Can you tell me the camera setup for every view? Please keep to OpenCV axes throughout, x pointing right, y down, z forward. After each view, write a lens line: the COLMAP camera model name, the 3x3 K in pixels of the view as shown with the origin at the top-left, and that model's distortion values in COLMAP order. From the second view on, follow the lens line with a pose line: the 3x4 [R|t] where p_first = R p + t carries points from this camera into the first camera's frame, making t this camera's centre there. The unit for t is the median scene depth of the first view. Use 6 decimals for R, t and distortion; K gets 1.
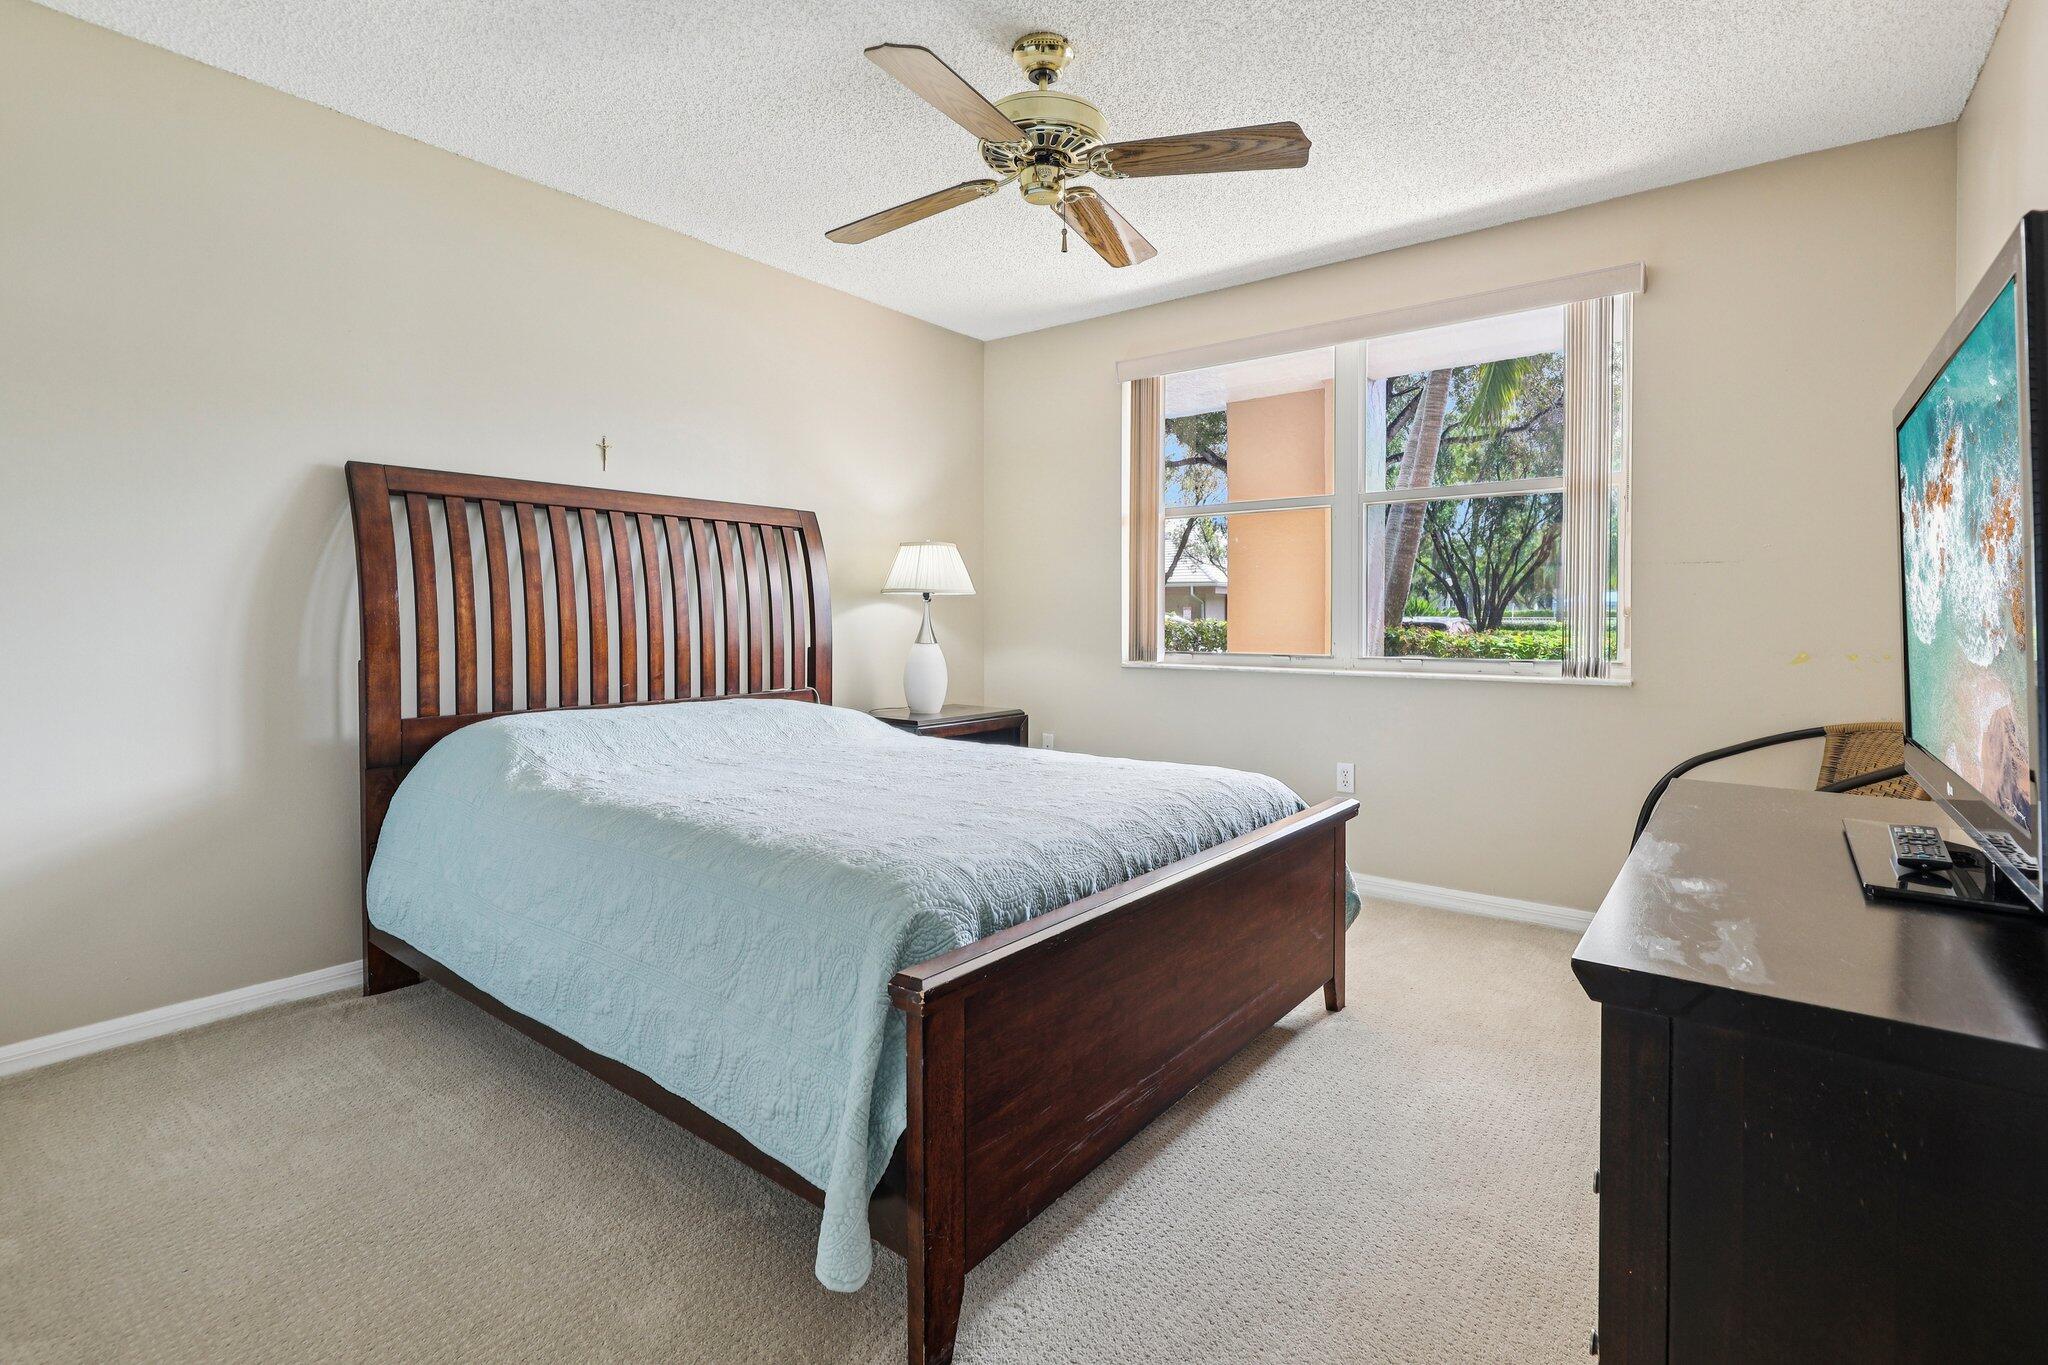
lens RADIAL K [[951.6, 0, 1026.0], [0, 951.6, 638.2], [0, 0, 1]] dist [0.000552, 0.000023]
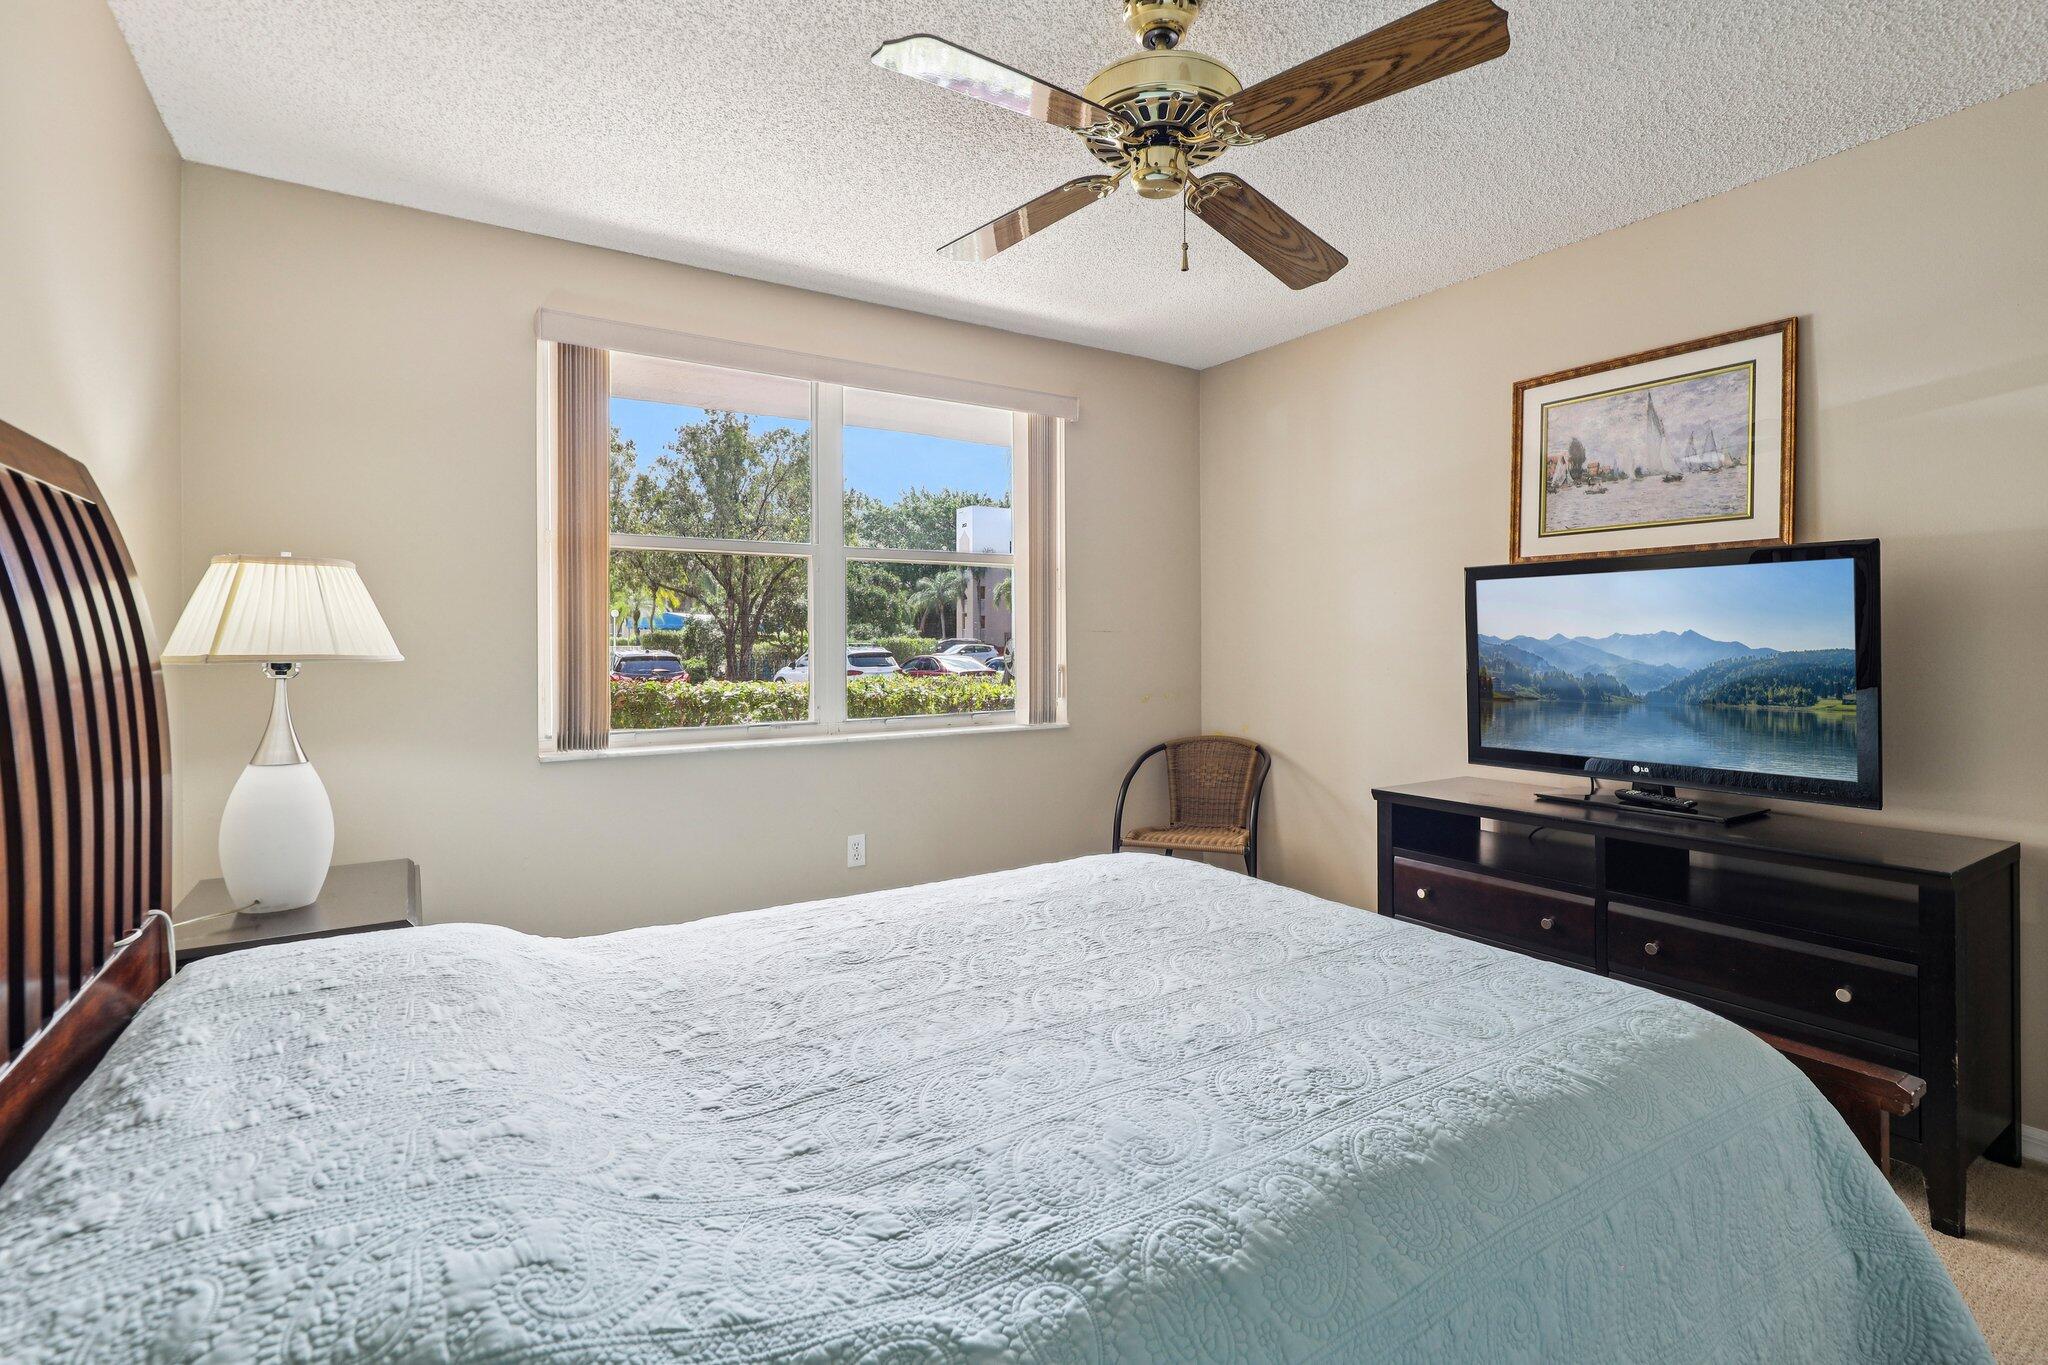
lens RADIAL K [[951.6, 0, 1026.0], [0, 951.6, 638.2], [0, 0, 1]] dist [0.000552, 0.000023]
pose [[0.331755, -0.000694, 0.943365, -0.474518], [0.026274, 0.999619, -0.008504, -0.047776], [-0.943000, 0.027607, 0.331647, 0.515824]]
